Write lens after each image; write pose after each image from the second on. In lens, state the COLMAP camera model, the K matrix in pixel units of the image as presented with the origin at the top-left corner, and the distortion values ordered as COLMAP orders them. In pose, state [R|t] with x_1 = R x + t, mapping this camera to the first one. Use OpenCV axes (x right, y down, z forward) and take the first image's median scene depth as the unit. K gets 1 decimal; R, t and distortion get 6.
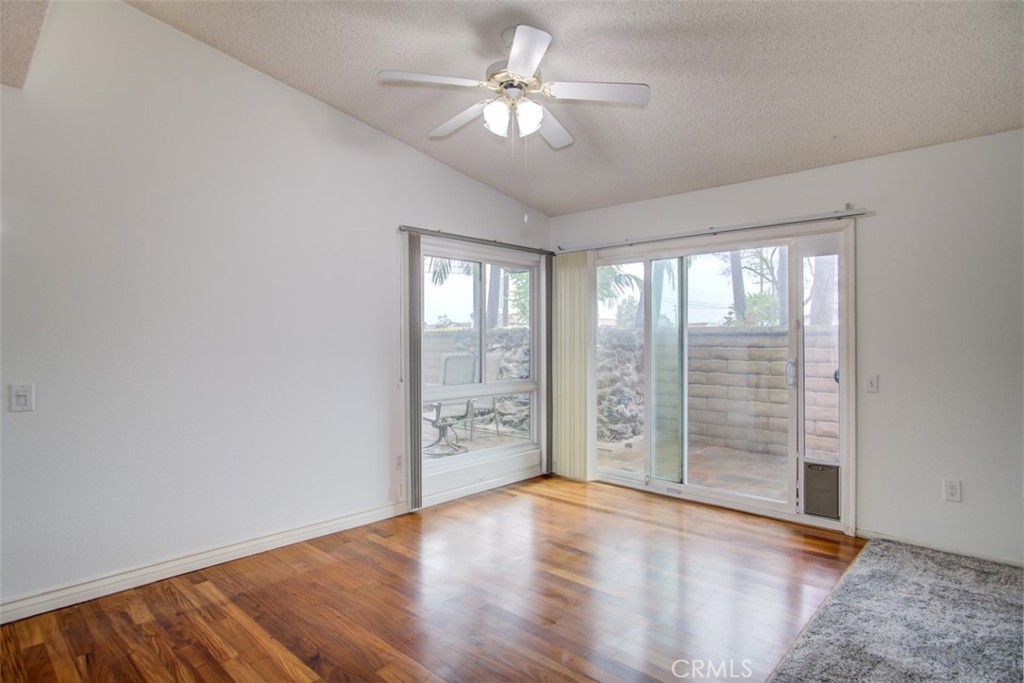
lens RADIAL K [[538.3, 0, 526.7], [0, 538.3, 340.9], [0, 0, 1]] dist [-0.020563, 0.000782]
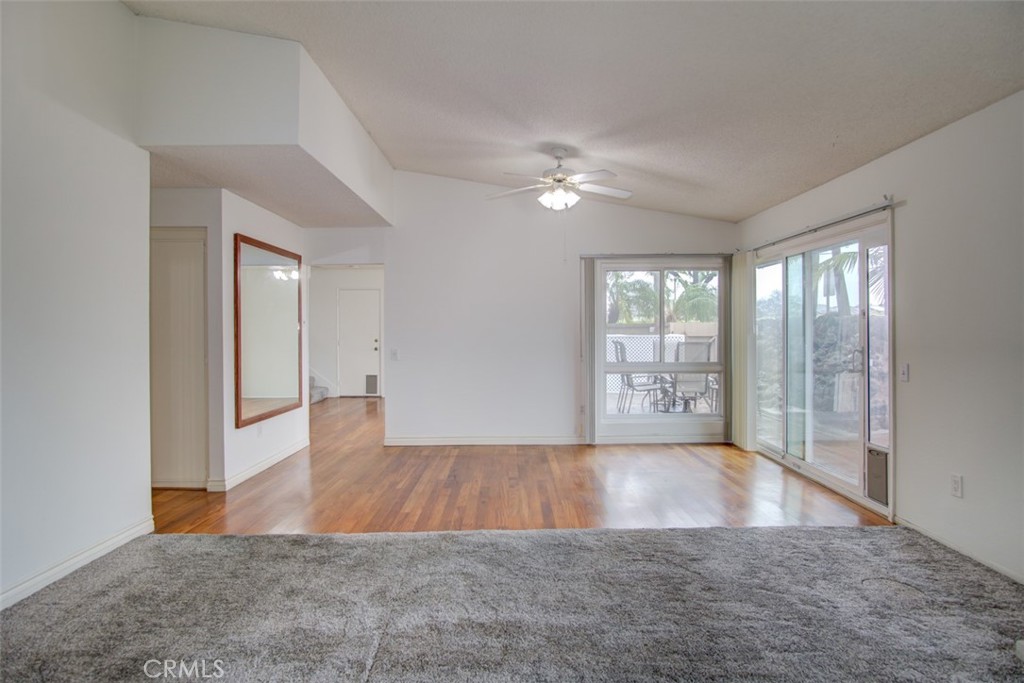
lens RADIAL K [[551.5, 0, 528.3], [0, 551.5, 329.1], [0, 0, 1]] dist [-0.023952, 0.001647]
pose [[0.690322, -0.004912, -0.723486, 0.839966], [0.006761, 0.999977, -0.000338, -0.005617], [0.723471, -0.004658, 0.690339, -0.205413]]
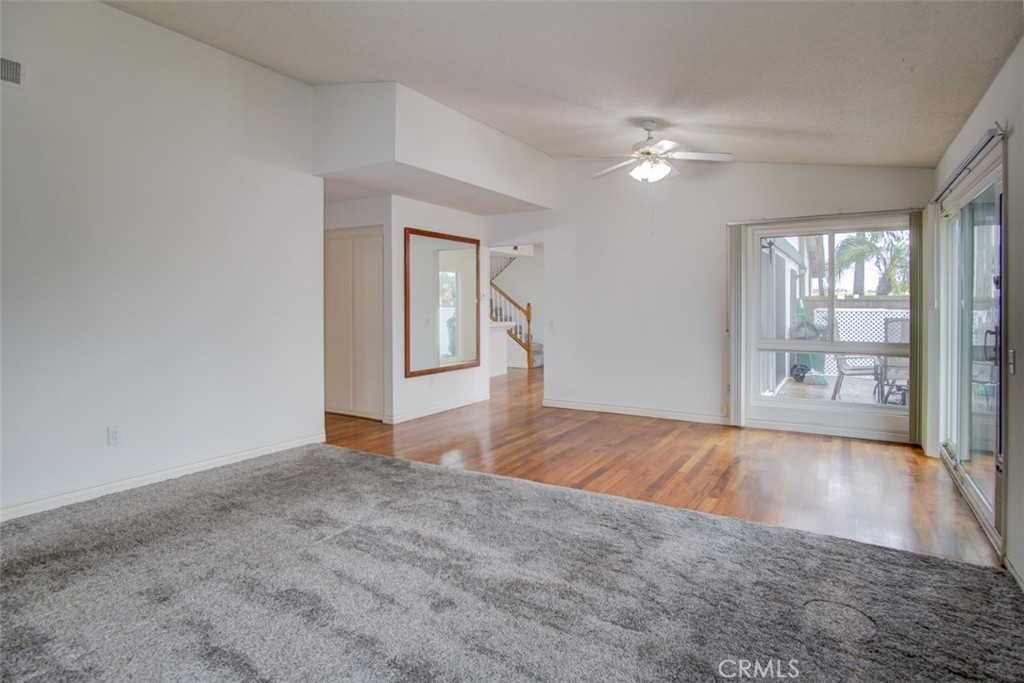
lens RADIAL K [[559.9, 0, 523.0], [0, 559.9, 305.2], [0, 0, 1]] dist [-0.023512, 0.001213]
pose [[0.203685, 0.002399, -0.979034, 1.166616], [0.003985, 0.999987, 0.003279, -0.003236], [0.979028, -0.004569, 0.203672, 0.173173]]
